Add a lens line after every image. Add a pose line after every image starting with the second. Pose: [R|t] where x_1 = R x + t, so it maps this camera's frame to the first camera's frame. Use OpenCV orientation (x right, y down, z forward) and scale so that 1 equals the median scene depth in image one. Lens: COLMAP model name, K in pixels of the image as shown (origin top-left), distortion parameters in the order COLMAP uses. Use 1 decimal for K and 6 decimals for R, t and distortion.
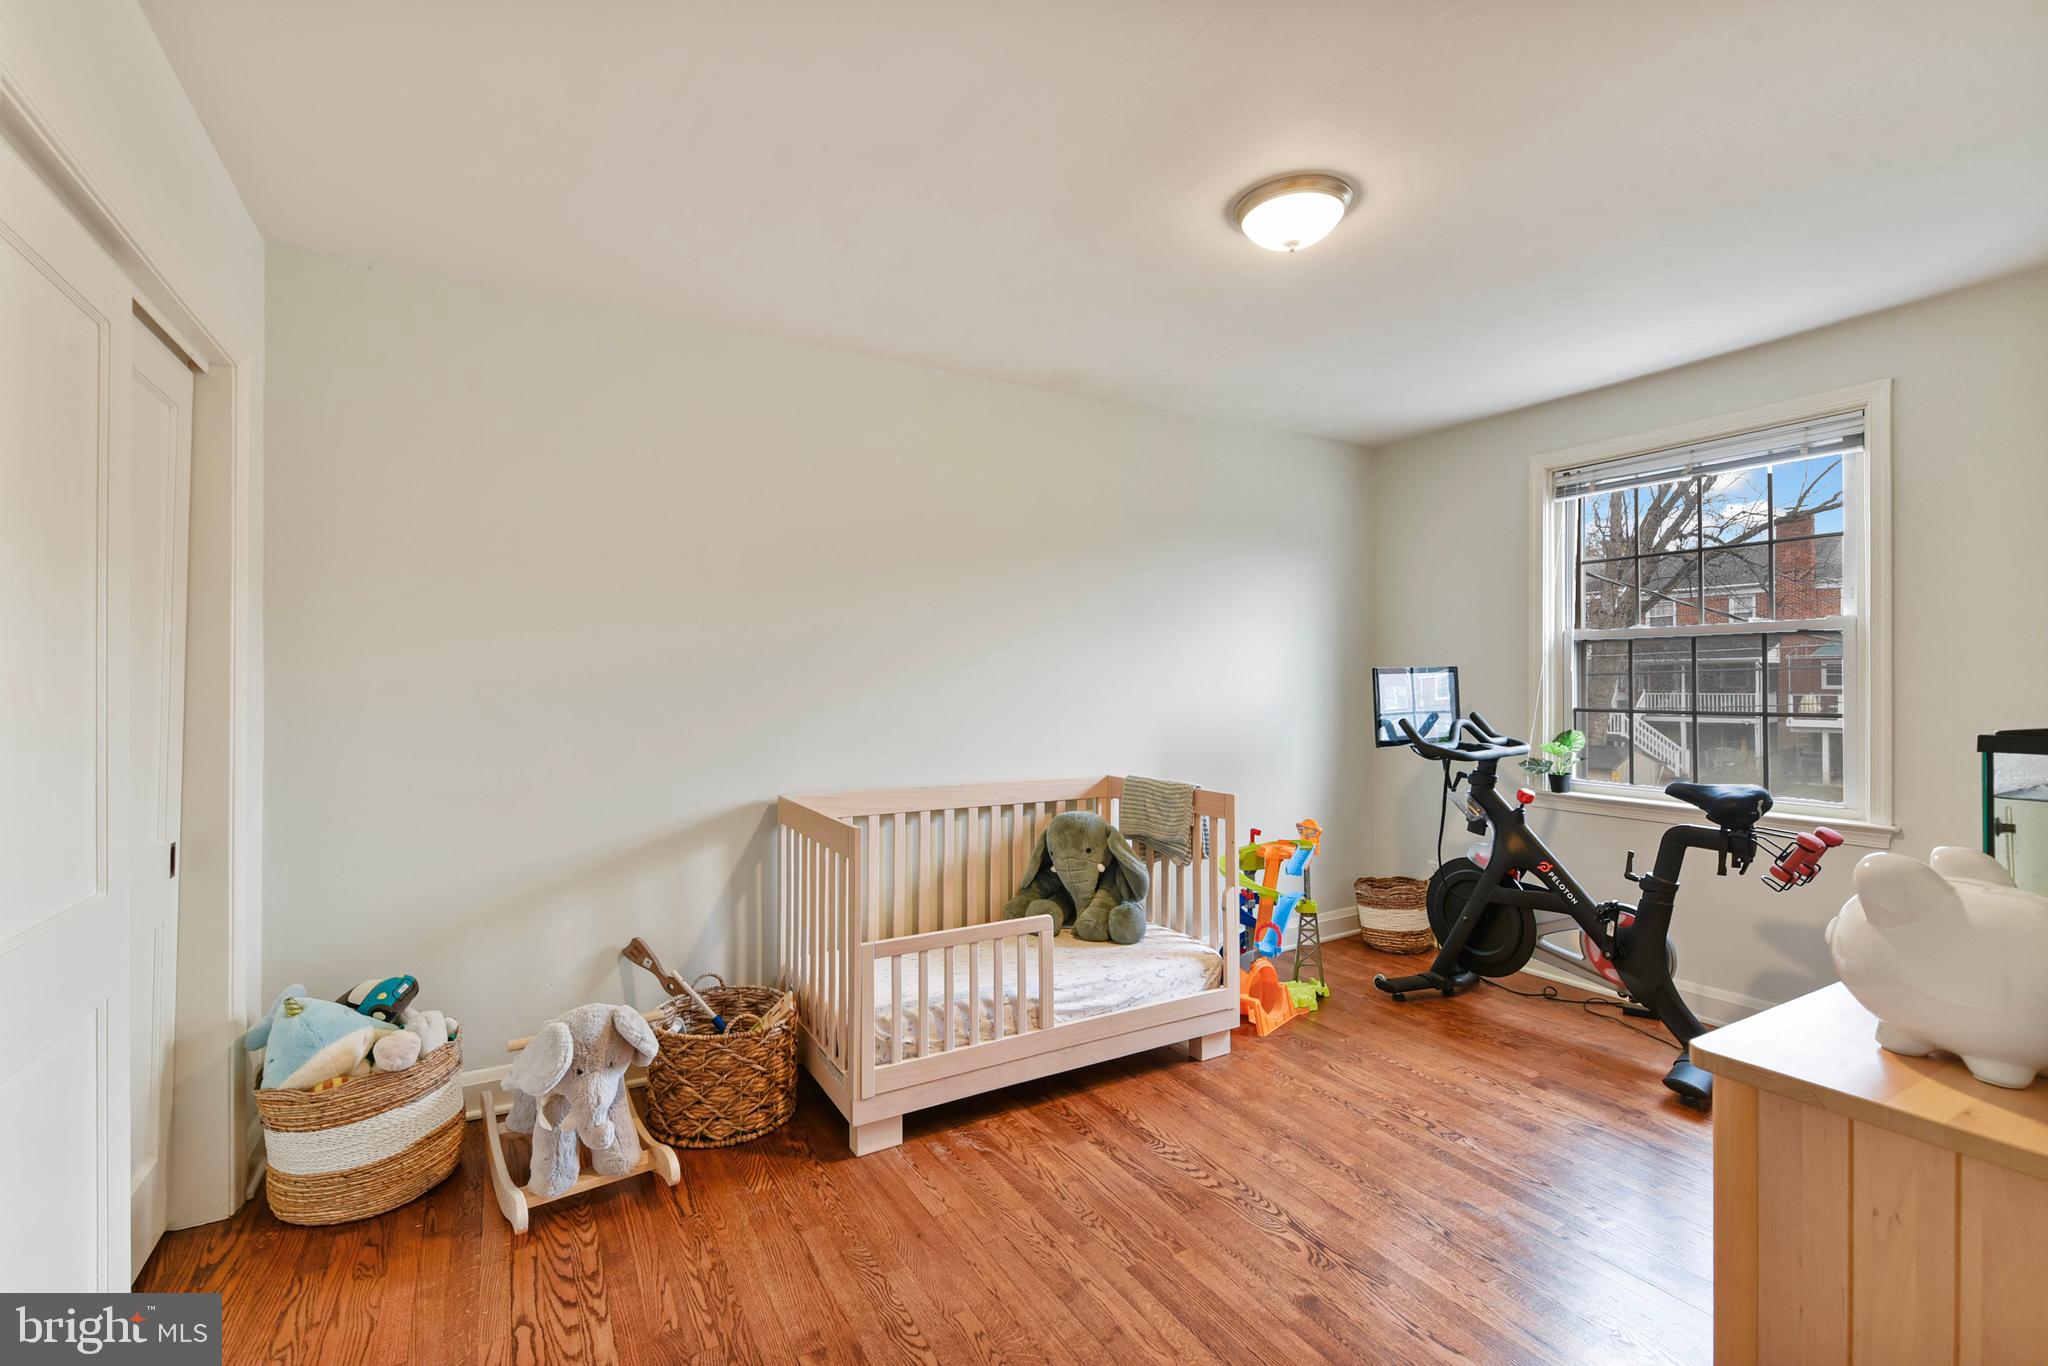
lens RADIAL K [[897.6, 0, 1023.9], [0, 897.6, 688.8], [0, 0, 1]] dist [0.000818, -0.011162]
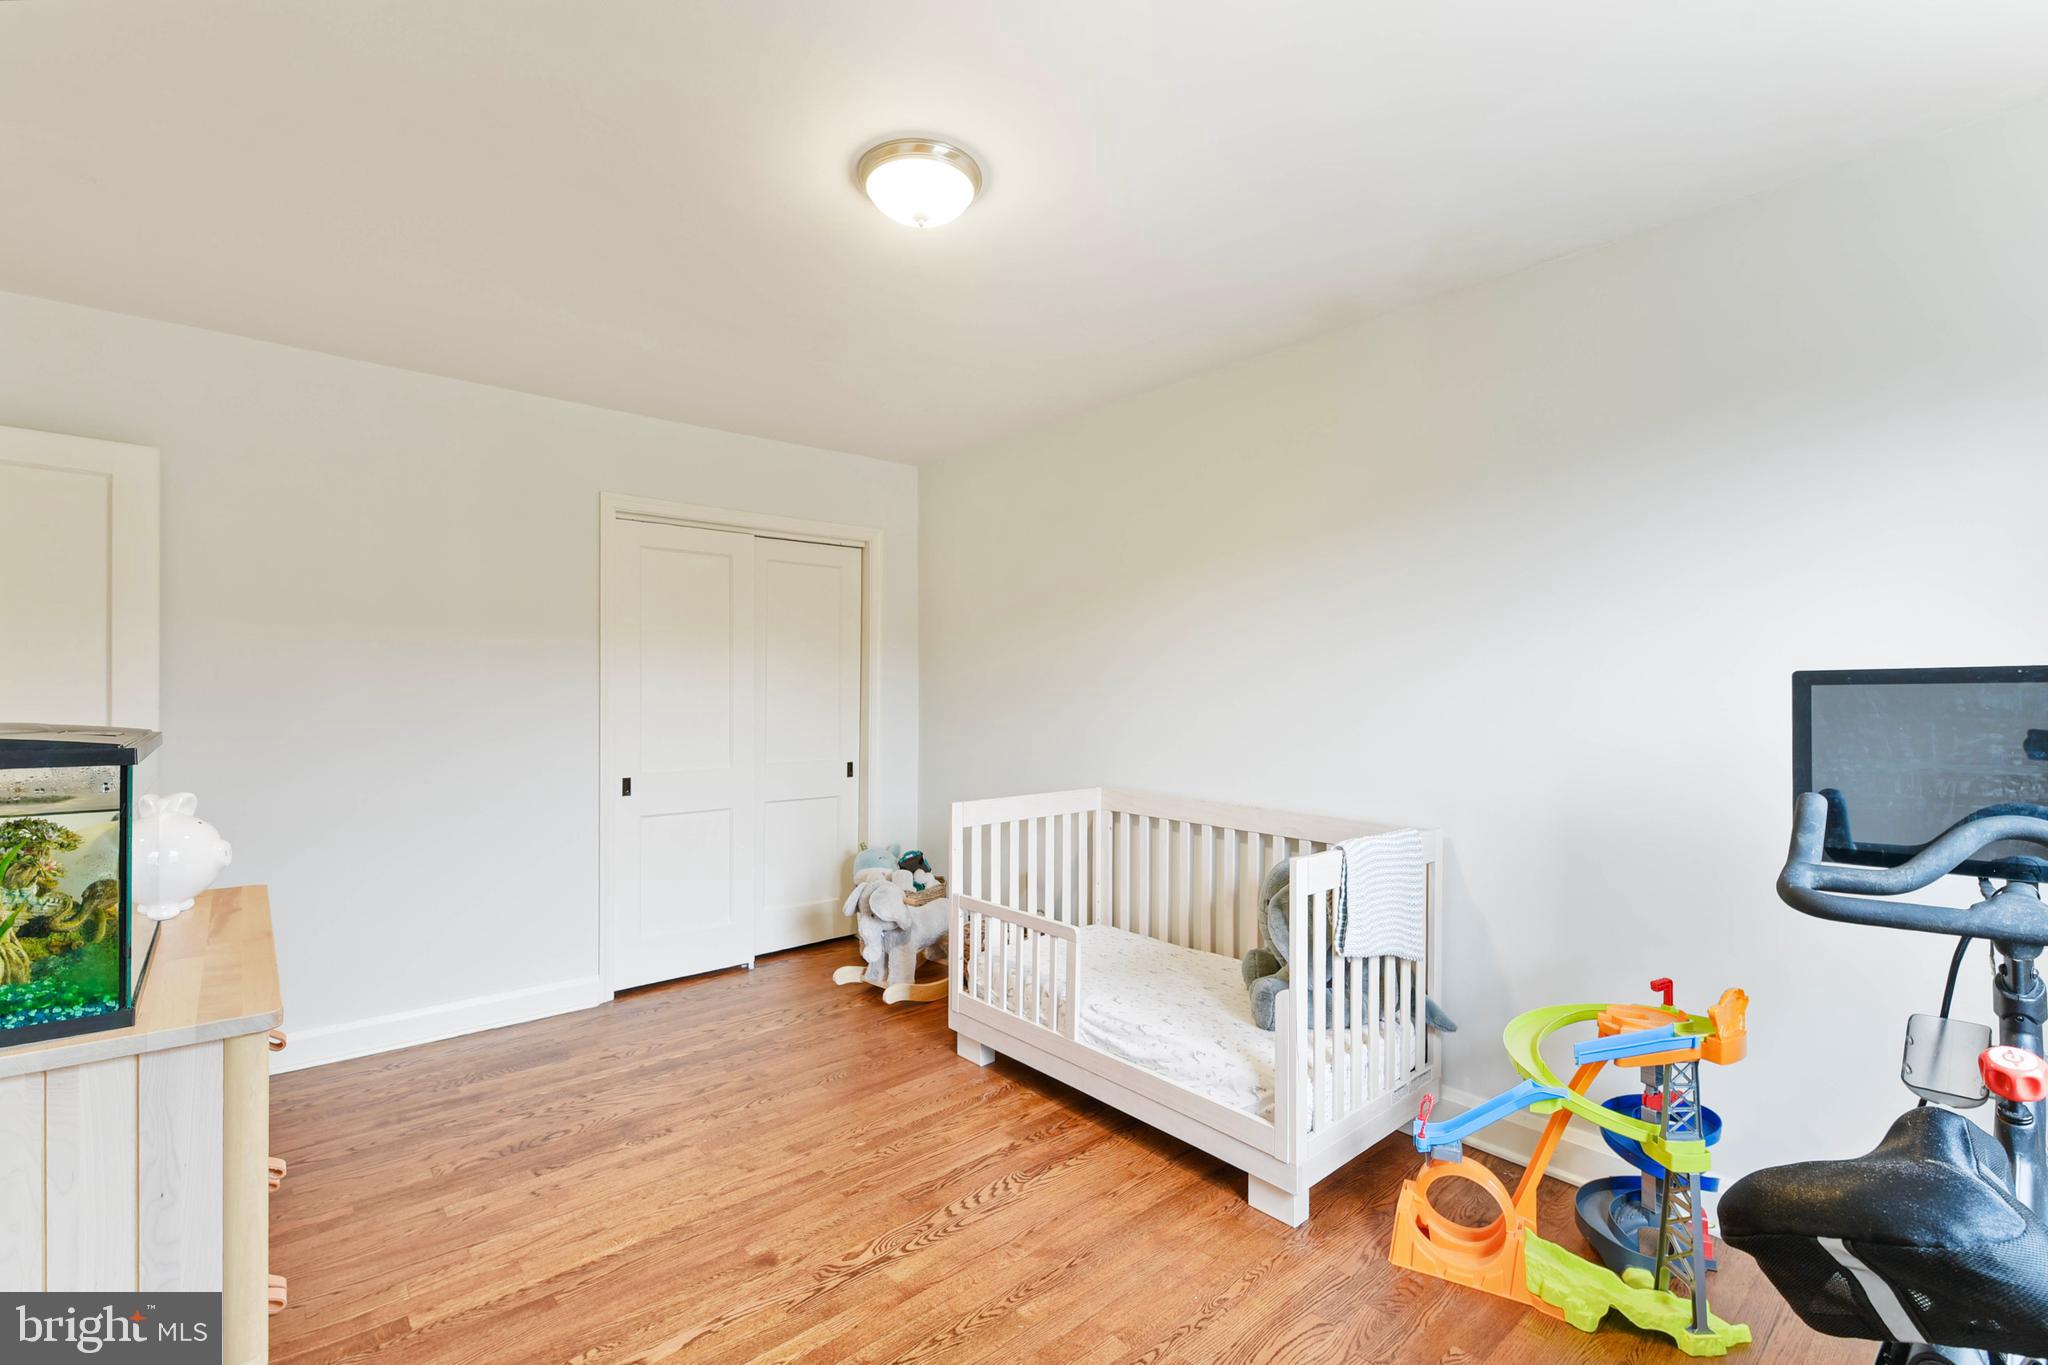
lens RADIAL K [[897.6, 0, 1023.9], [0, 897.6, 688.3], [0, 0, 1]] dist [0.000818, -0.011162]
pose [[0.193702, 0.007385, -0.981033, 1.028667], [-0.011997, 0.999915, 0.005159, -0.021261], [0.980987, 0.010771, 0.193774, 0.766292]]
